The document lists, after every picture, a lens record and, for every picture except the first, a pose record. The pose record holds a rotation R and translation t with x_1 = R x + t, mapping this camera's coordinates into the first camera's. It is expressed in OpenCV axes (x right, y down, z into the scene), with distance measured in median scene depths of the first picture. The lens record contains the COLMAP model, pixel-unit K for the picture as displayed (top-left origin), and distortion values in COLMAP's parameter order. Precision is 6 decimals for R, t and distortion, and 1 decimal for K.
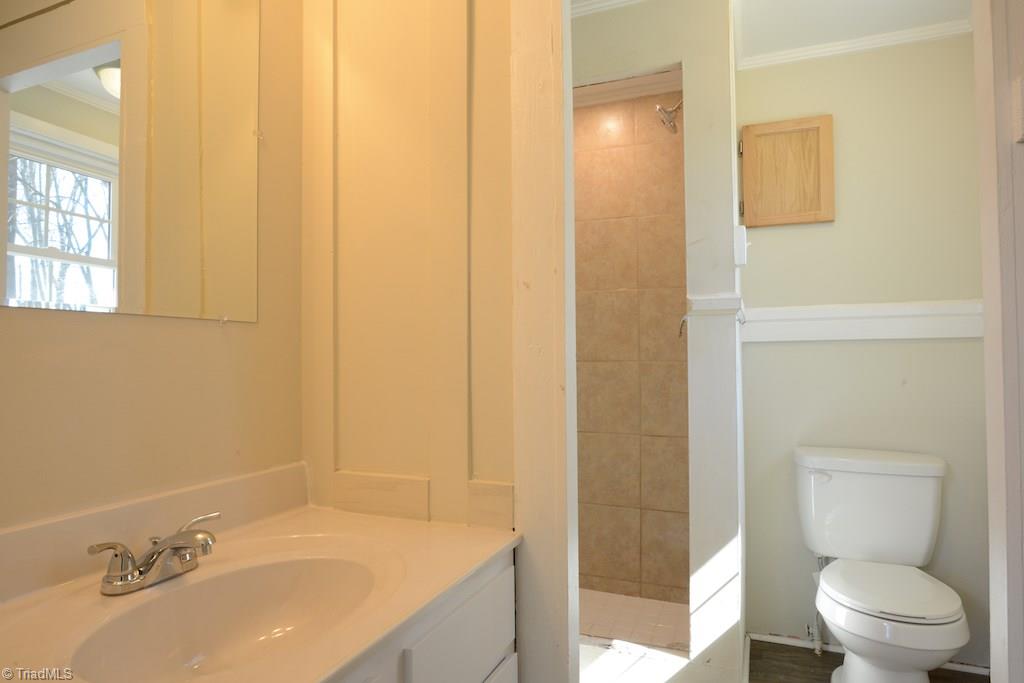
lens RADIAL K [[569.4, 0, 511.7], [0, 569.4, 345.9], [0, 0, 1]] dist [-0.017327, 0.001297]
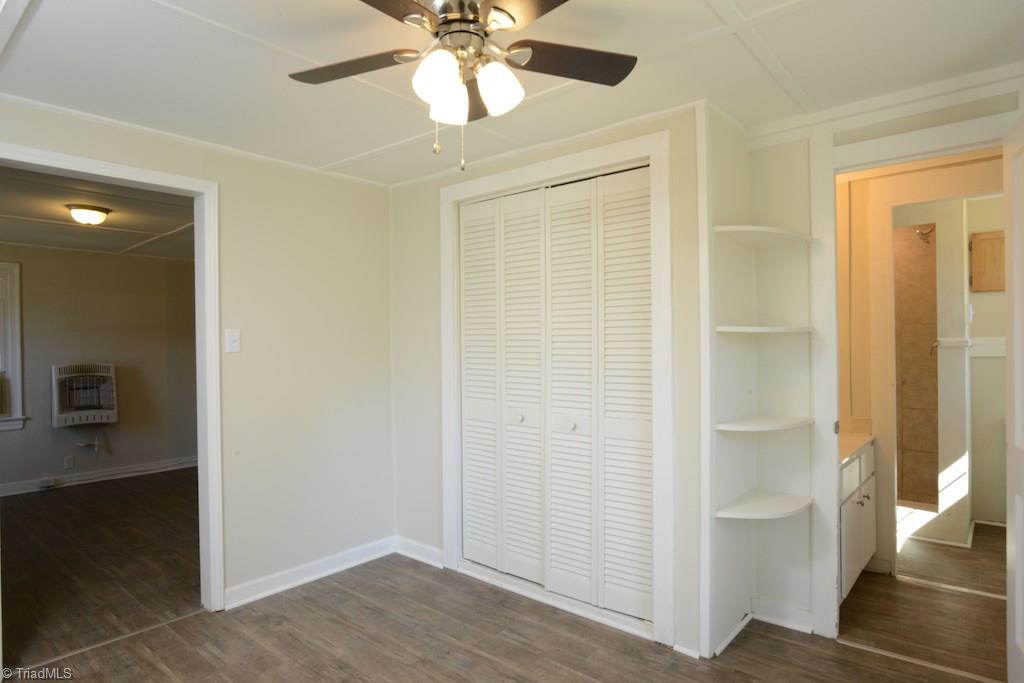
lens RADIAL K [[569.4, 0, 515.4], [0, 569.4, 343.6], [0, 0, 1]] dist [-0.017327, 0.001297]
pose [[0.952862, -0.006005, -0.303343, -0.505958], [0.014739, 0.999540, 0.026510, -0.140900], [0.303045, -0.029731, 0.952513, -1.347210]]
